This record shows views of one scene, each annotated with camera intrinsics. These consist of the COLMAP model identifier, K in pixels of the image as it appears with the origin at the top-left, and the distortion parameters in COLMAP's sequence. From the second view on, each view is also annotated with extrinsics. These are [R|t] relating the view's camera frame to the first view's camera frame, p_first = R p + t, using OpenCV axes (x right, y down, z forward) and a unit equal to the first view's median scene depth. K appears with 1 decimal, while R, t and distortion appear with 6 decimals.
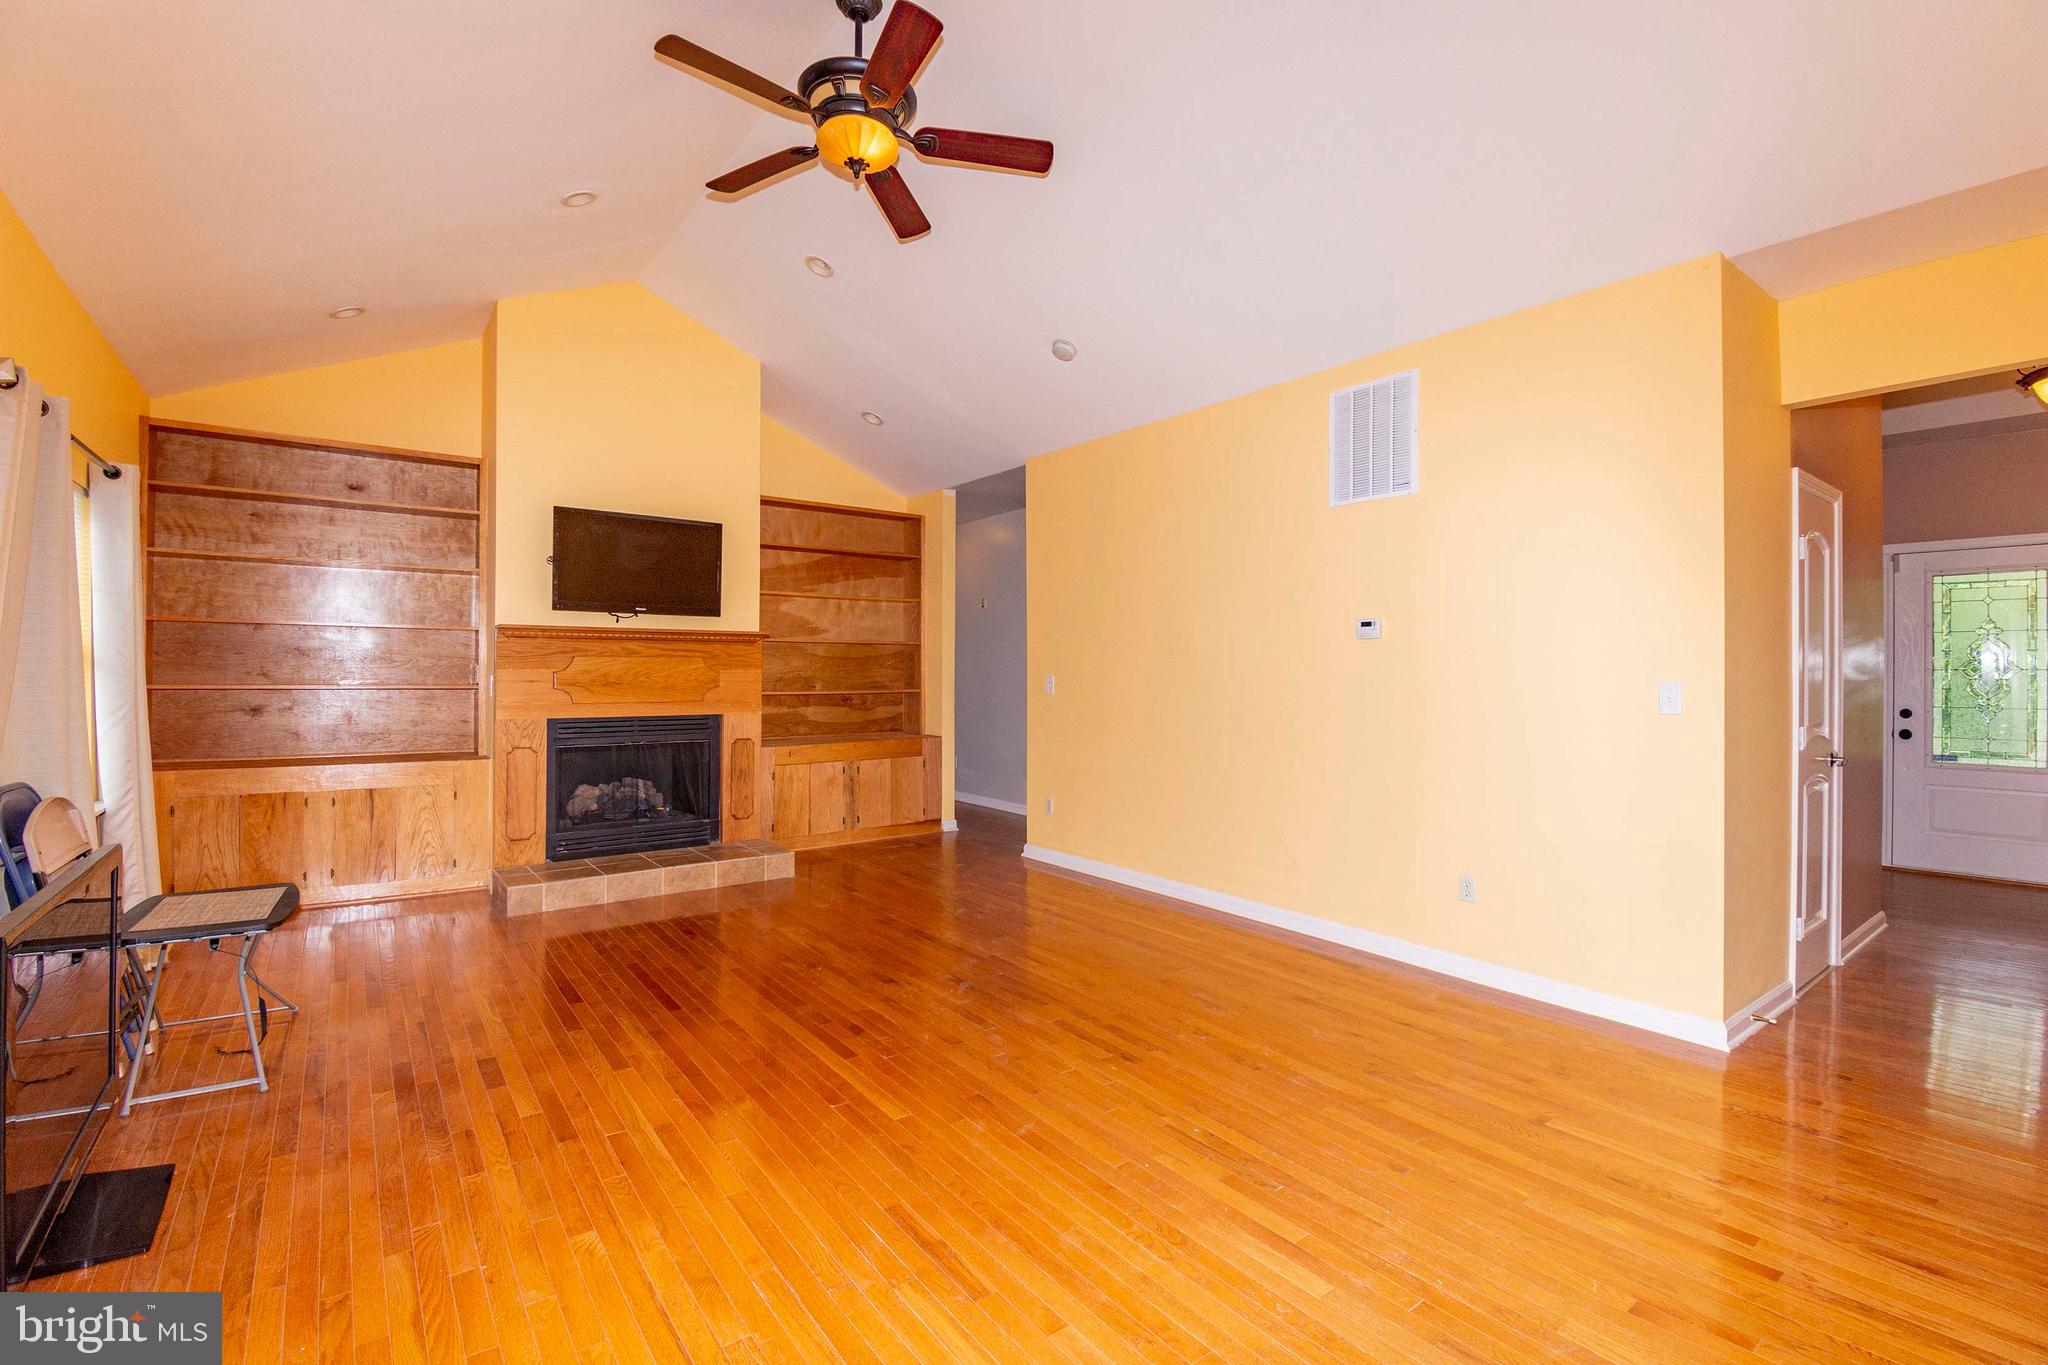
lens RADIAL K [[927.1, 0, 1028.4], [0, 927.1, 668.2], [0, 0, 1]] dist [0.021210, -0.027791]
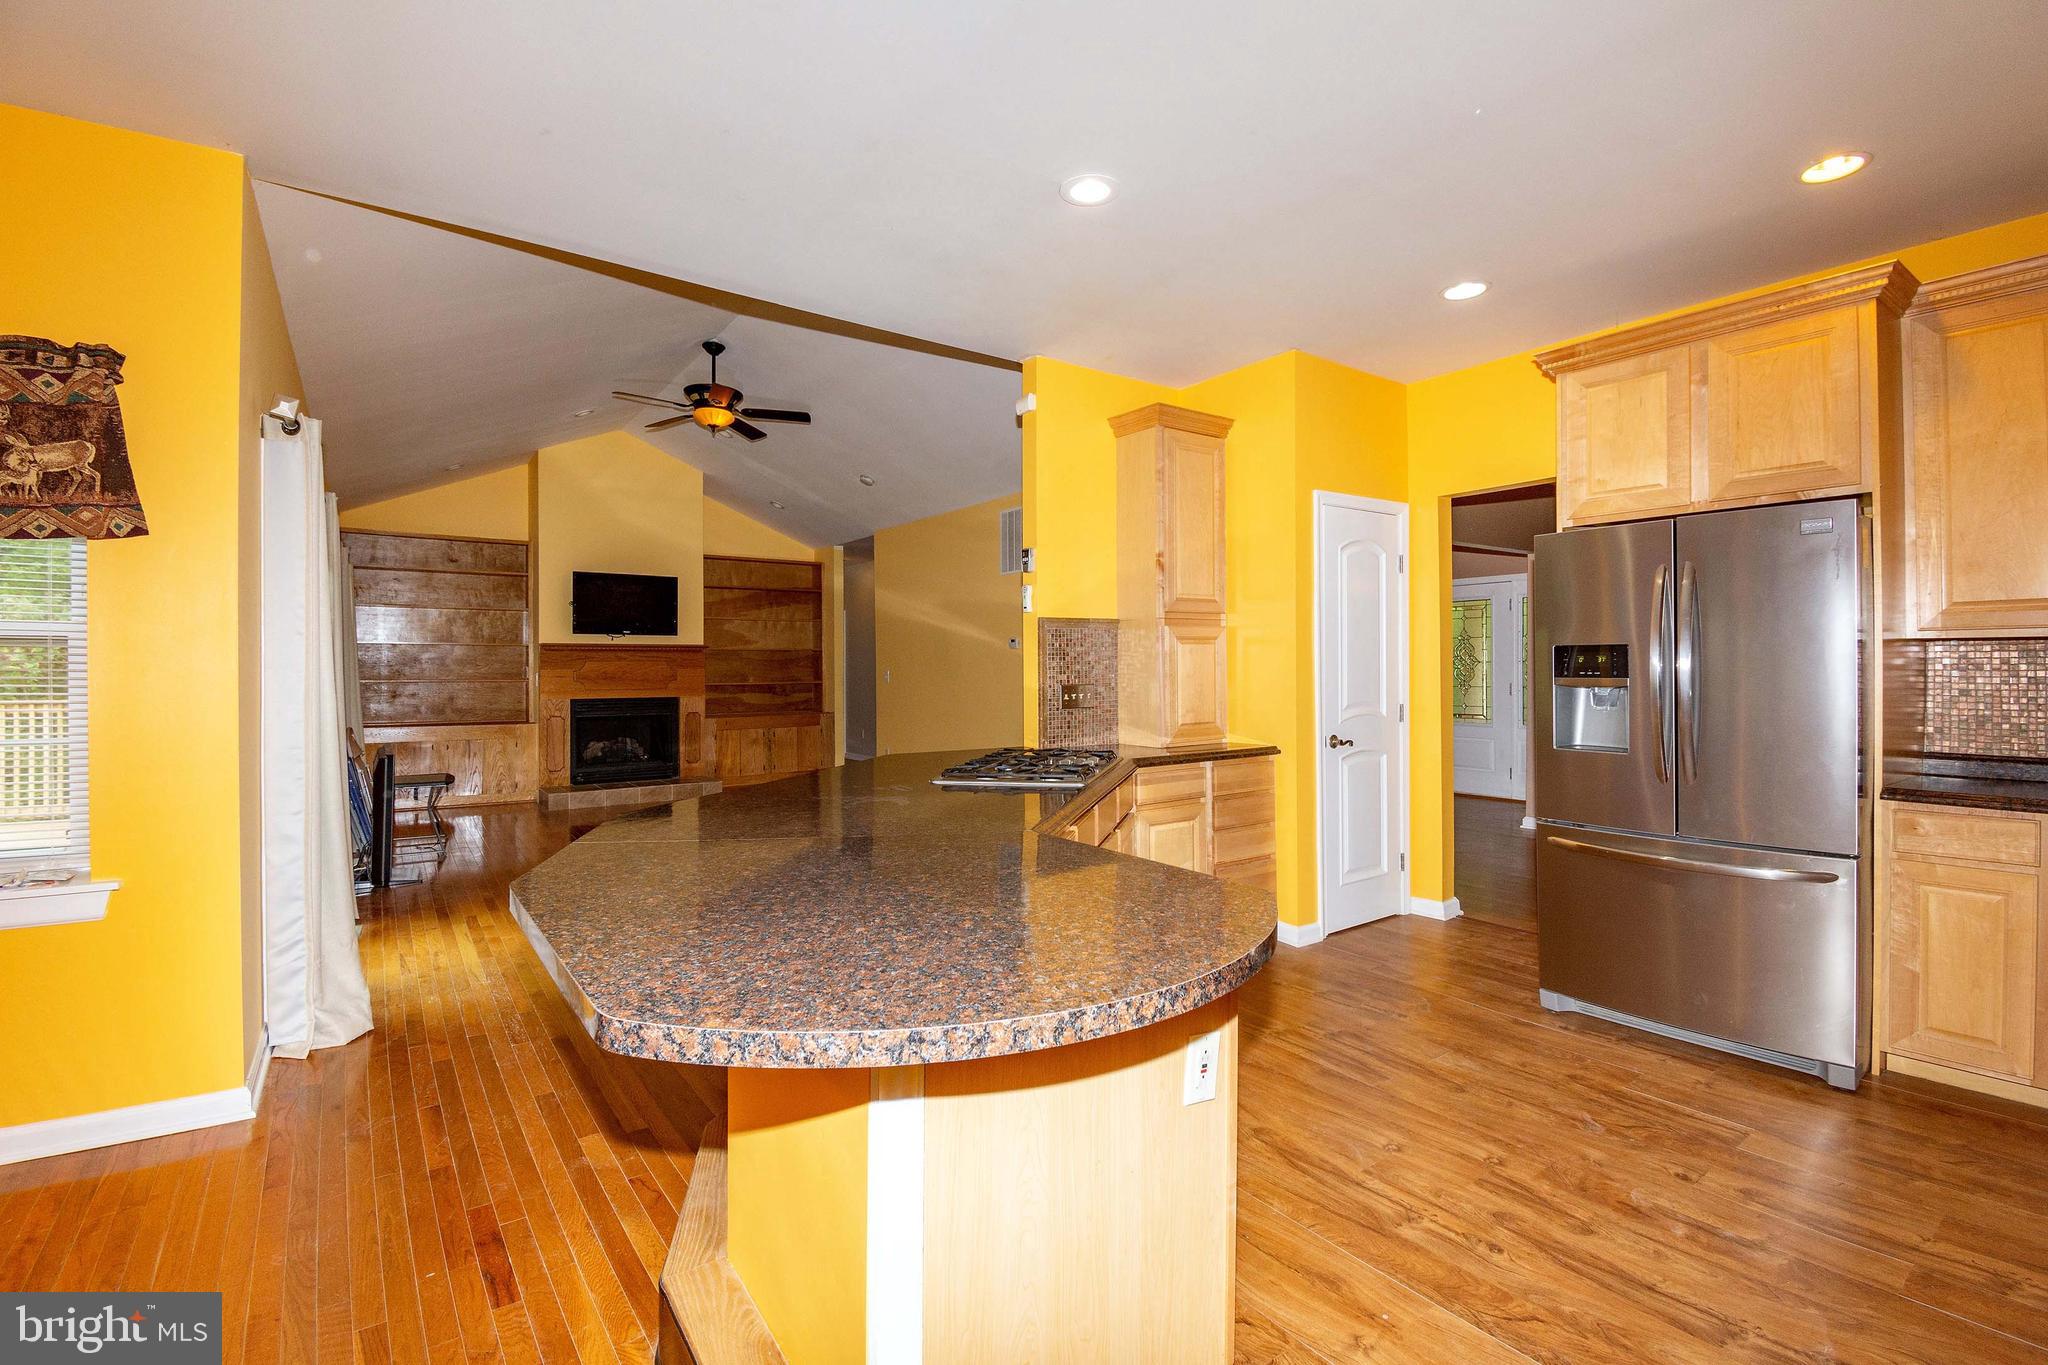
lens RADIAL K [[916.1, 0, 1014.3], [0, 916.1, 672.2], [0, 0, 1]] dist [0.027582, -0.027677]
pose [[0.999484, -0.004649, -0.031795, 0.292070], [0.004960, 0.999940, 0.009734, -0.005221], [0.031747, -0.009887, 0.999447, -0.550008]]
